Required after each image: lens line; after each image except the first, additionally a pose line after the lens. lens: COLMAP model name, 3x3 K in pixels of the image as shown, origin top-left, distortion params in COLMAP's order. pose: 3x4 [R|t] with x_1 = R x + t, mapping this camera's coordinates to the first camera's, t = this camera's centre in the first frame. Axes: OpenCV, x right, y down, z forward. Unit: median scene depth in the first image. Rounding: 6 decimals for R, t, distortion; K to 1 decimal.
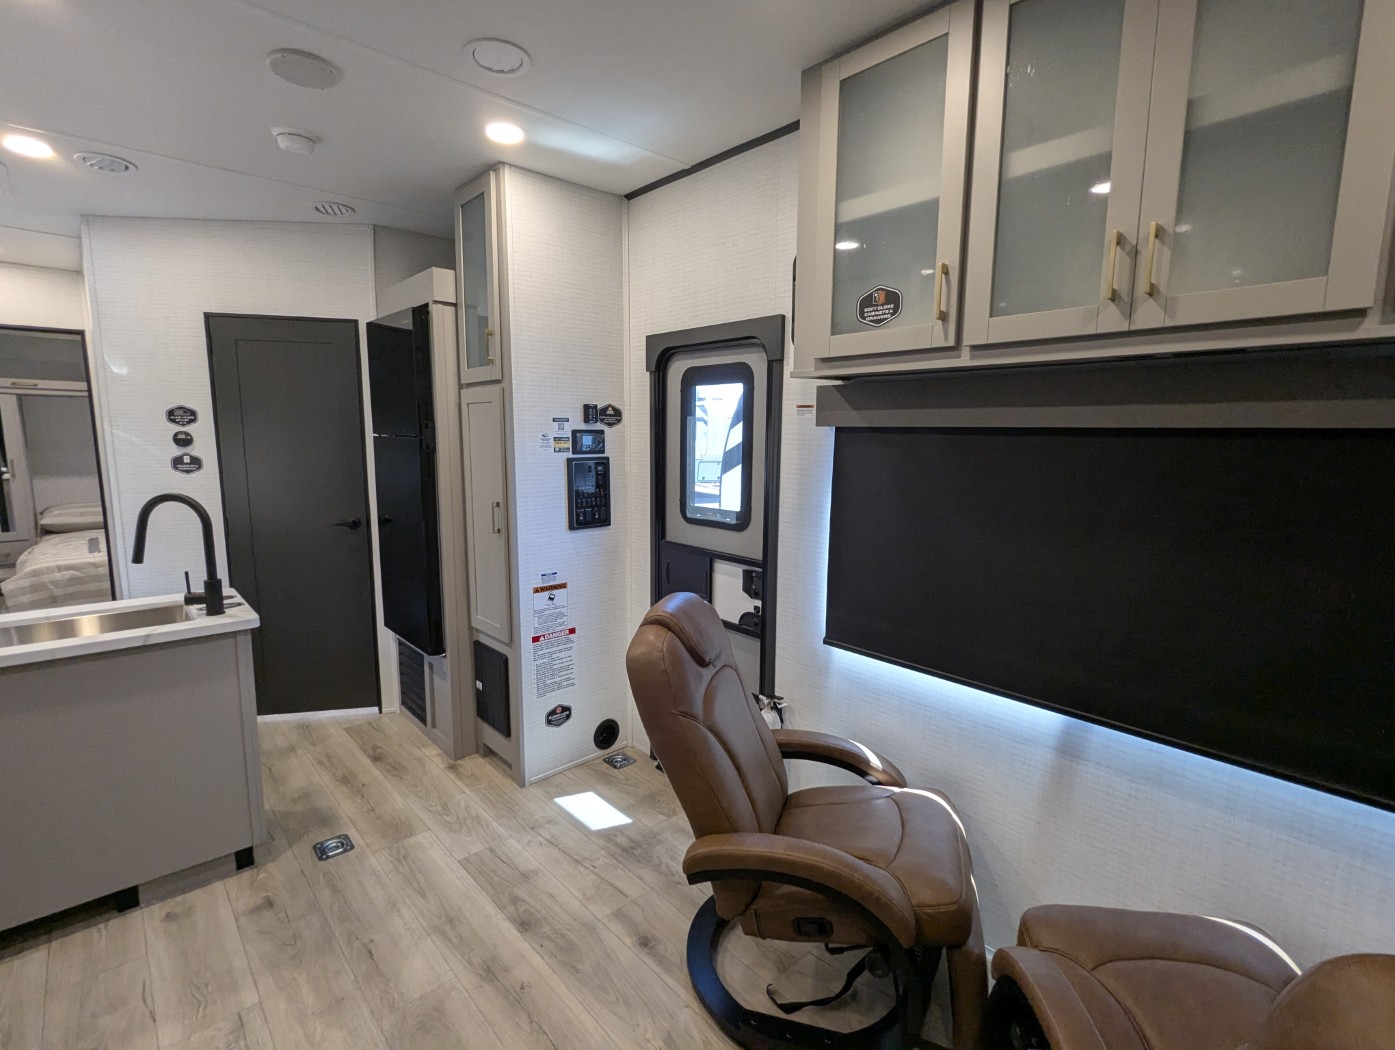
lens RADIAL K [[663.0, 0, 698.7], [0, 663.0, 528.5], [0, 0, 1]] dist [-0.003961, 0.002257]
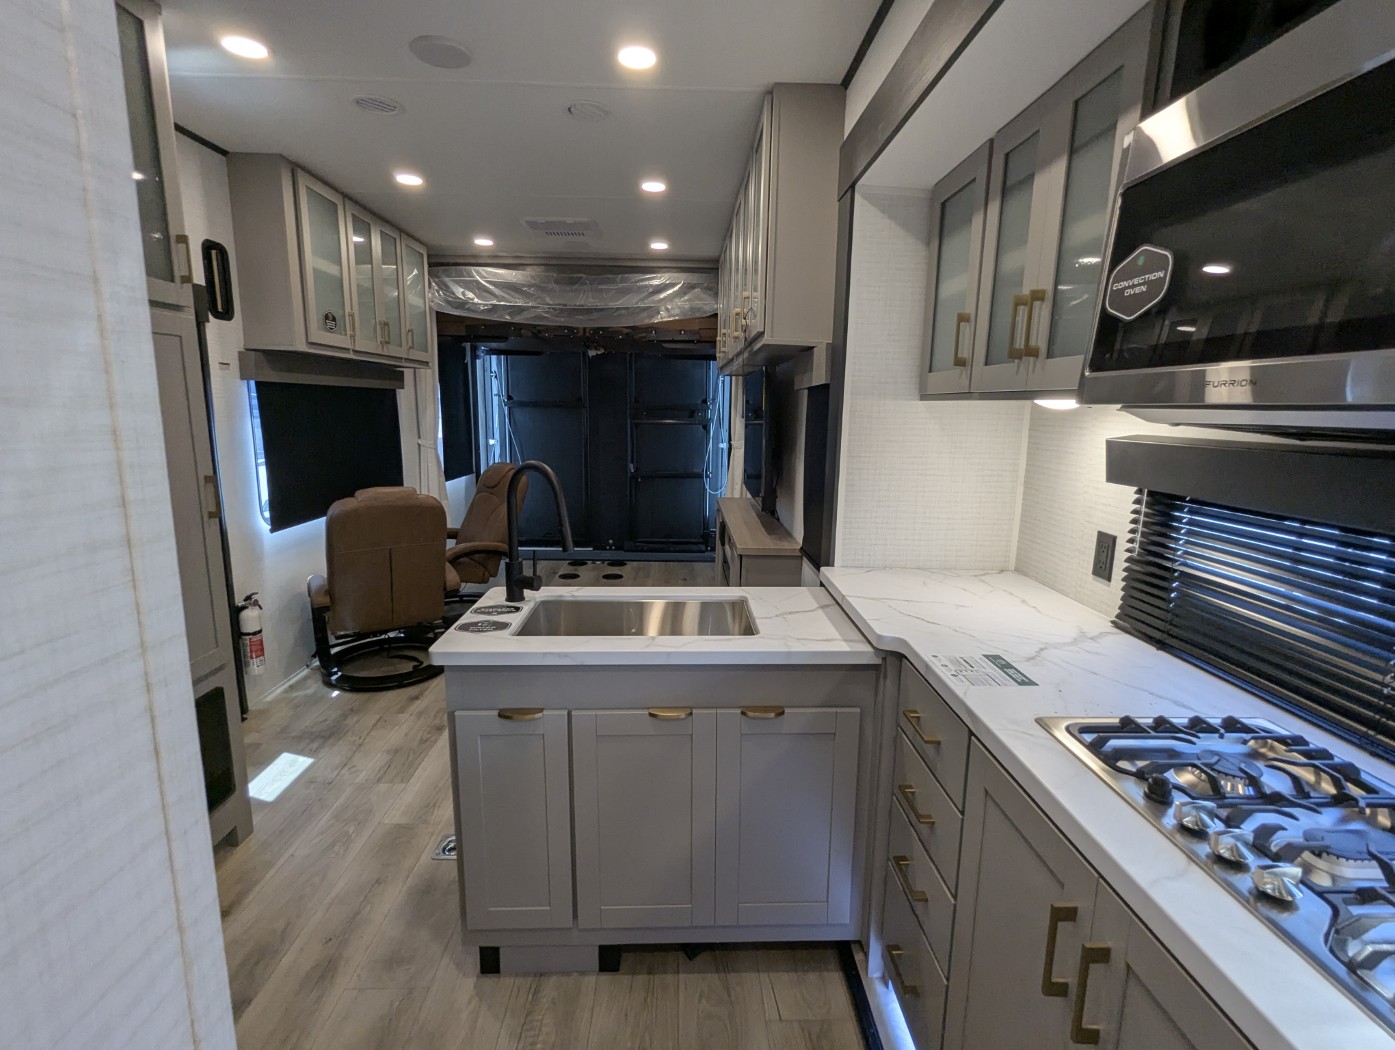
lens RADIAL K [[663.0, 0, 694.6], [0, 663.0, 528.3], [0, 0, 1]] dist [-0.003961, 0.002257]
pose [[-0.752588, -0.141000, 0.643219, -1.301934], [0.071875, 0.953380, 0.293087, -0.175759], [-0.654558, 0.266805, -0.707368, 1.288122]]
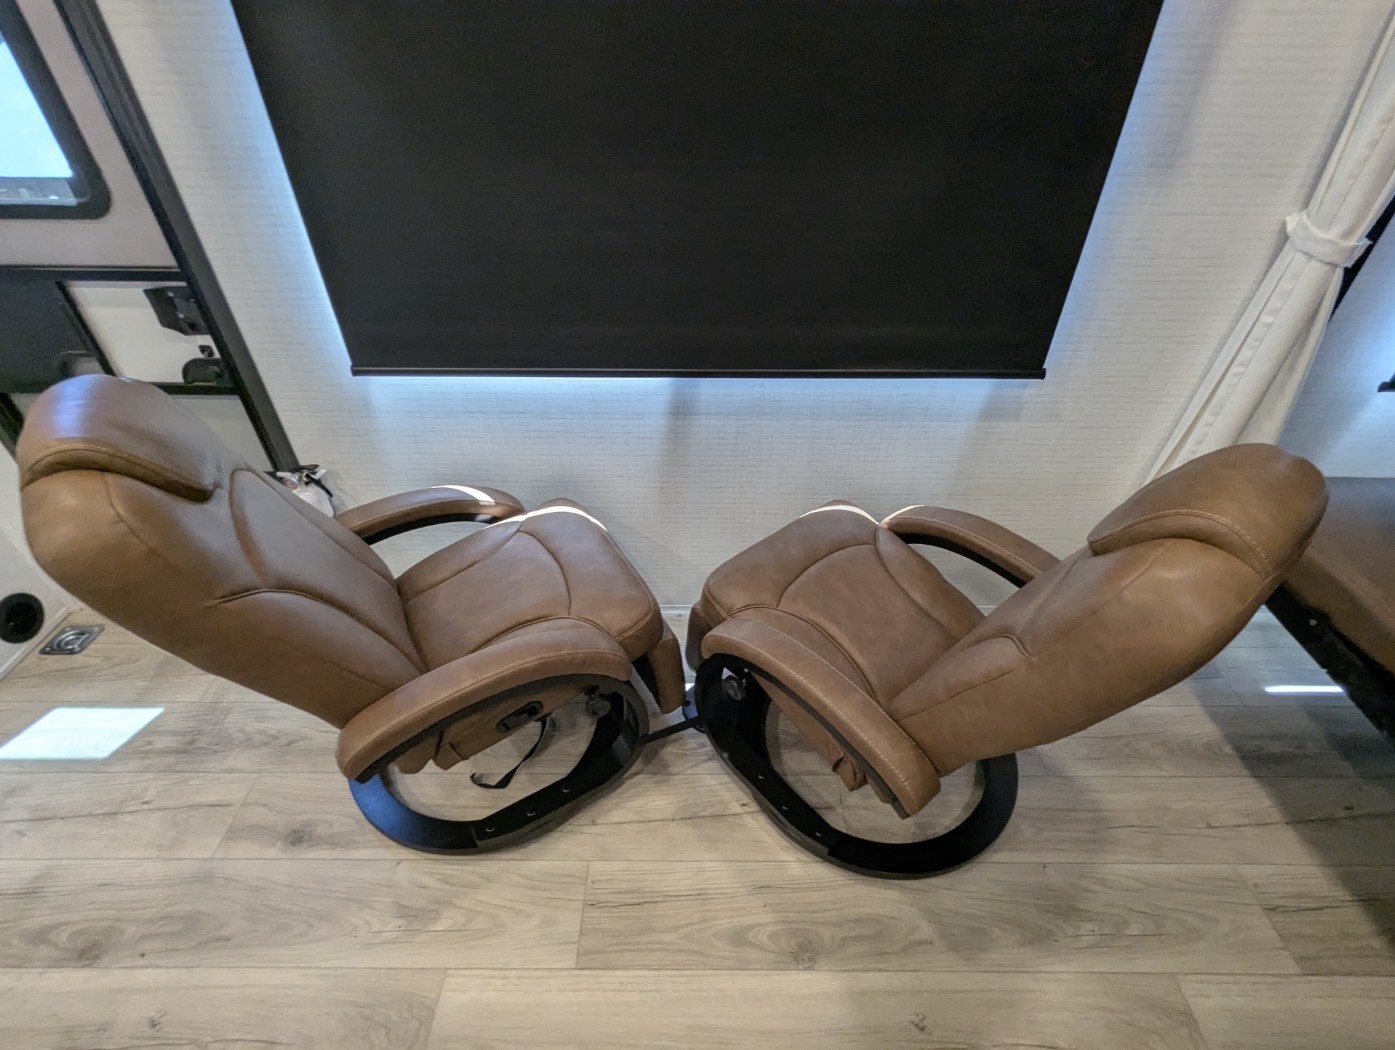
lens RADIAL K [[663.0, 0, 703.9], [0, 663.0, 530.5], [0, 0, 1]] dist [-0.003961, 0.002257]
pose [[0.676443, -0.460835, 0.574505, -0.031642], [0.107617, 0.833527, 0.541896, -0.023603], [-0.728590, -0.304735, 0.613427, 0.241667]]
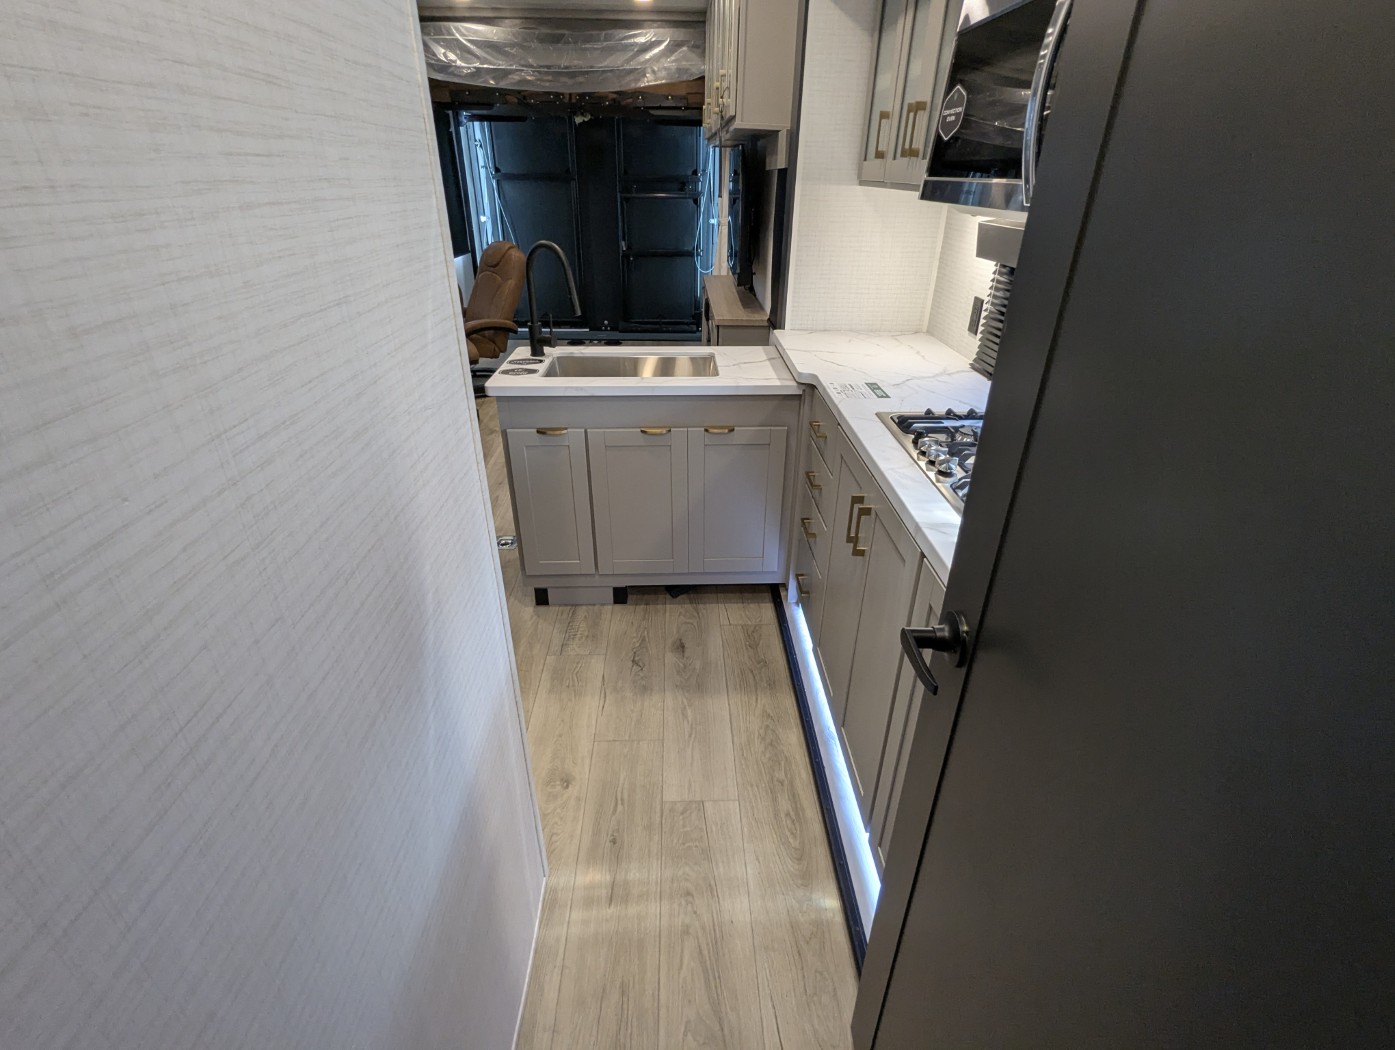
lens RADIAL K [[663.0, 0, 694.4], [0, 663.0, 528.1], [0, 0, 1]] dist [-0.003961, 0.002257]
pose [[-0.755039, -0.327831, 0.567841, -1.507333], [0.075767, 0.816609, 0.572196, -0.232988], [-0.651288, 0.475054, -0.591733, 1.474051]]
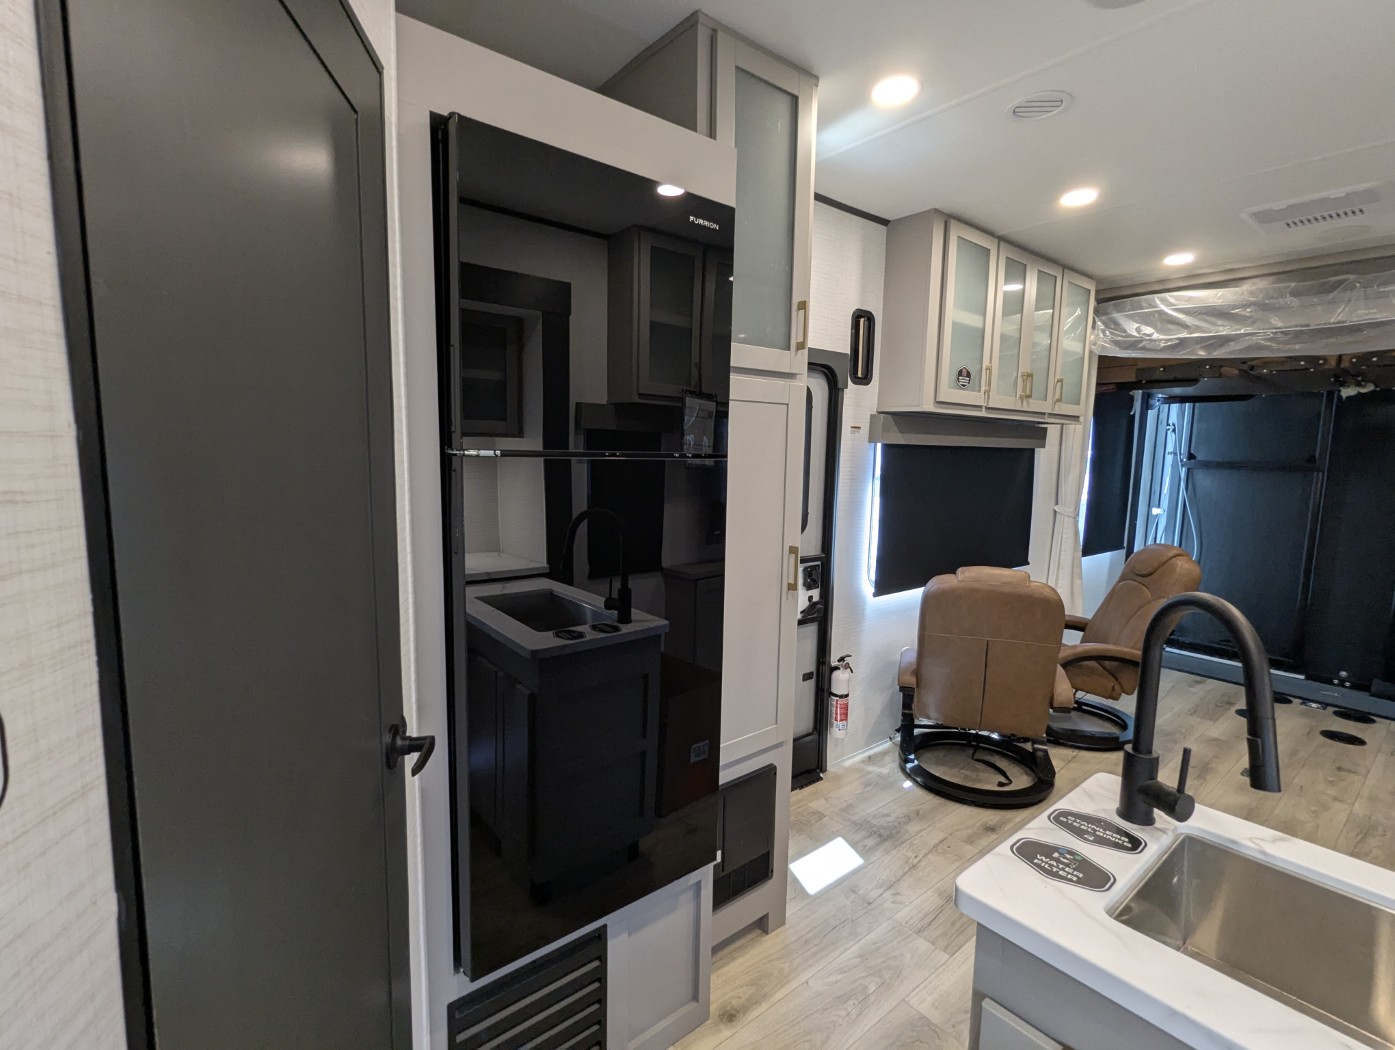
lens RADIAL K [[663.0, 0, 699.2], [0, 663.0, 525.2], [0, 0, 1]] dist [-0.003961, 0.002257]
pose [[0.055408, -0.125361, 0.990563, -1.097136], [0.124820, 0.985174, 0.117697, -0.171334], [-0.990631, 0.117121, 0.070234, 1.139716]]
